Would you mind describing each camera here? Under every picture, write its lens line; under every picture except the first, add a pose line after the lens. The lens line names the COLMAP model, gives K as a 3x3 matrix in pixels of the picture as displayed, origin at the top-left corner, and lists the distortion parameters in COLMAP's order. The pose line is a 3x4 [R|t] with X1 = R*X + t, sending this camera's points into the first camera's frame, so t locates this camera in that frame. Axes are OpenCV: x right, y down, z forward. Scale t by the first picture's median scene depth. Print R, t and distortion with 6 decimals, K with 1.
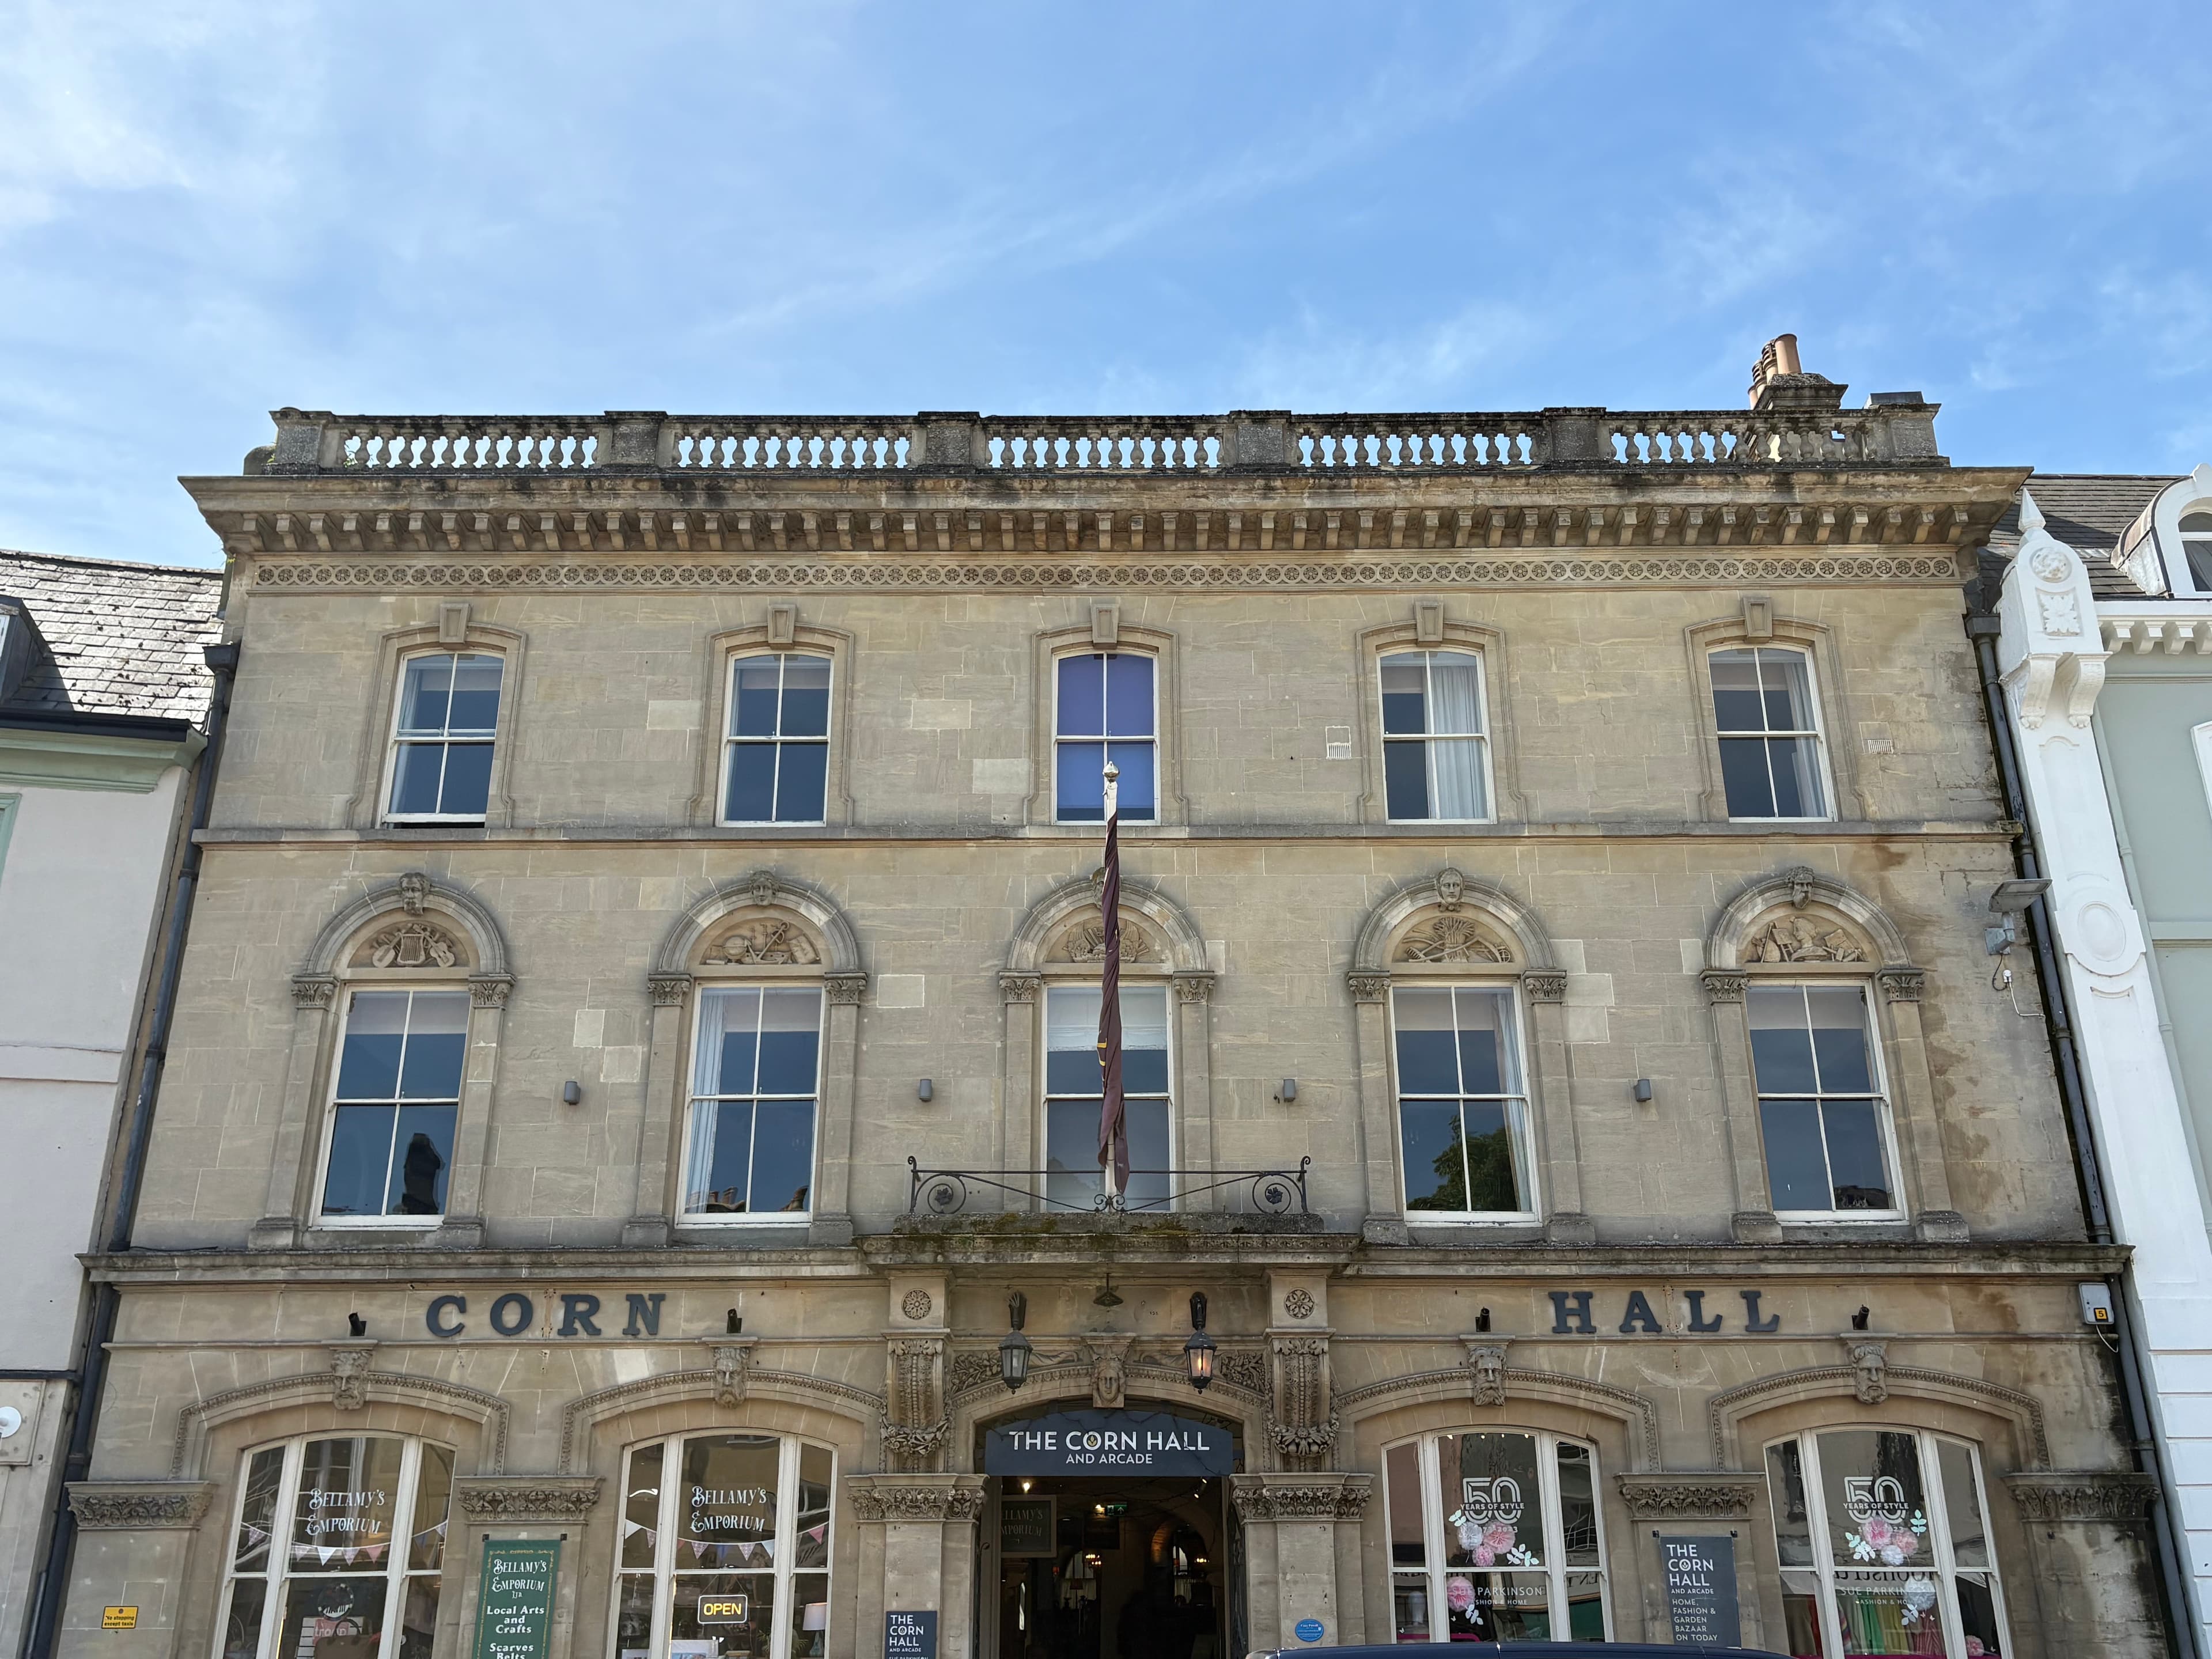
lens RADIAL K [[1667.2, 0, 1098.6], [0, 1667.2, 835.1], [0, 0, 1]] dist [0.086953, -0.111461]
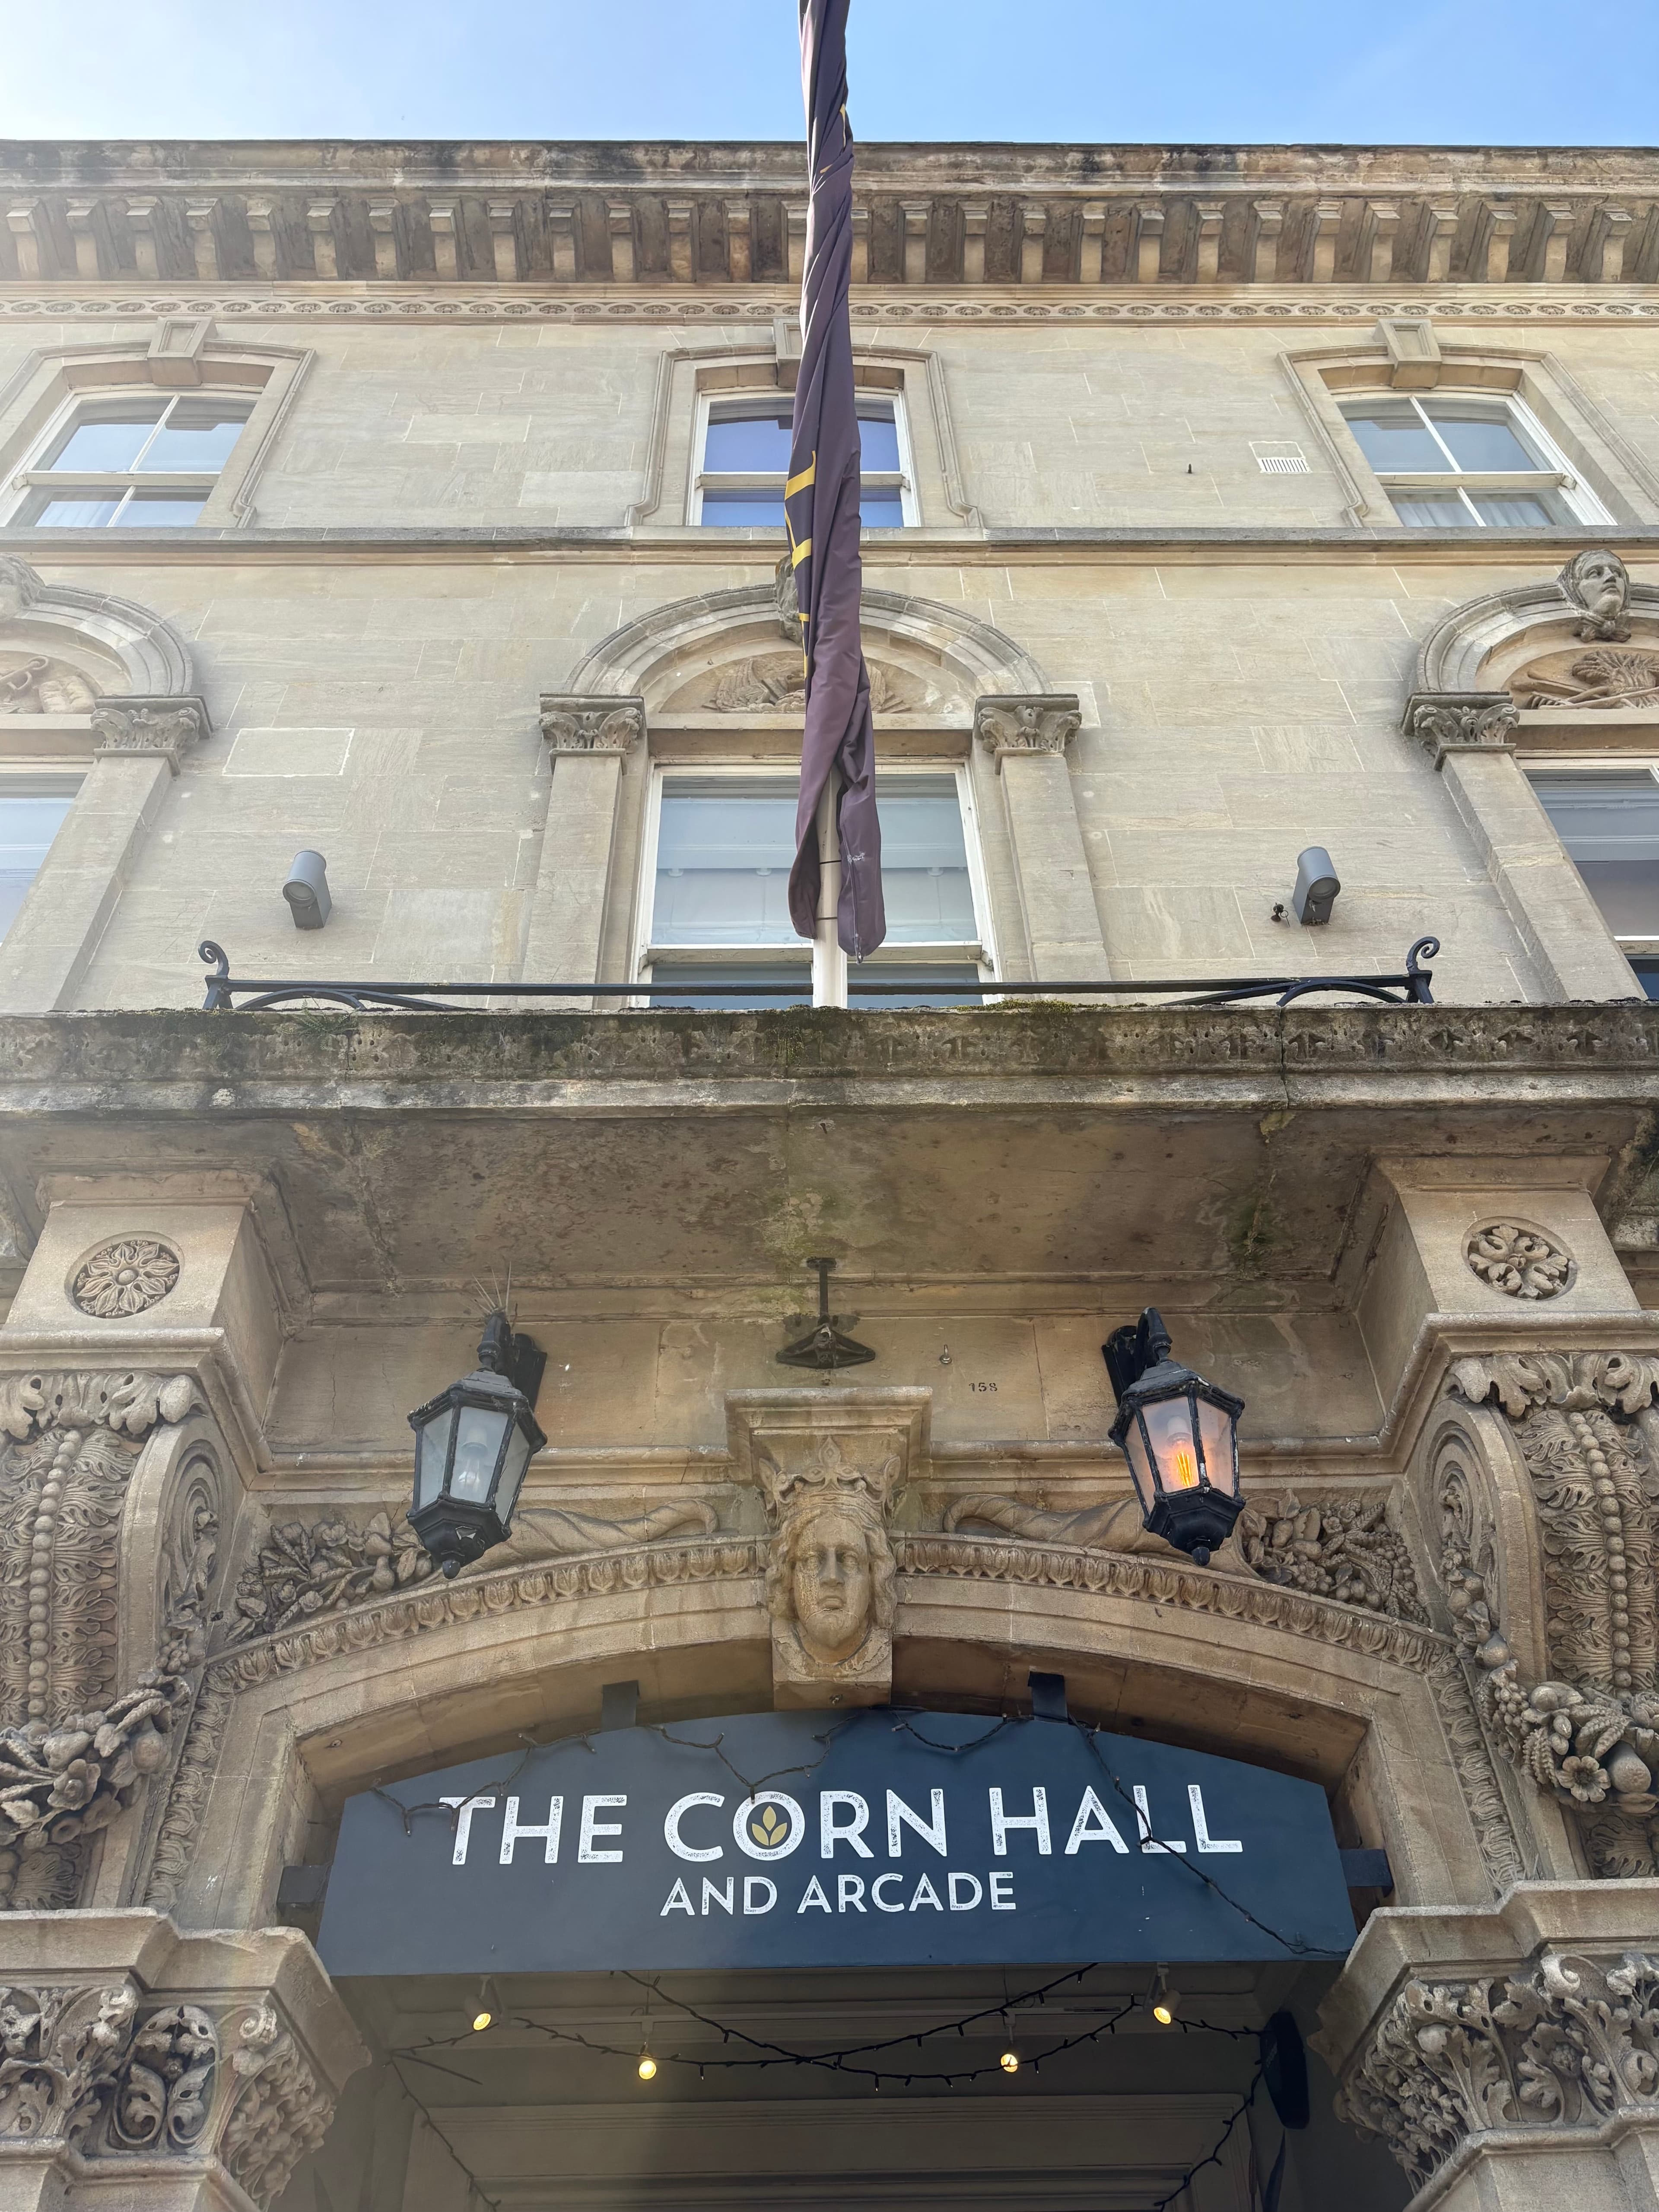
lens RADIAL K [[1661.6, 0, 829.5], [0, 1661.6, 1106.0], [0, 0, 1]] dist [0.006265, 0.002696]
pose [[0.999680, -0.002938, 0.025139, -0.000810], [0.012276, 0.924873, -0.380078, 0.355059], [-0.022133, 0.380264, 0.924613, 0.731471]]
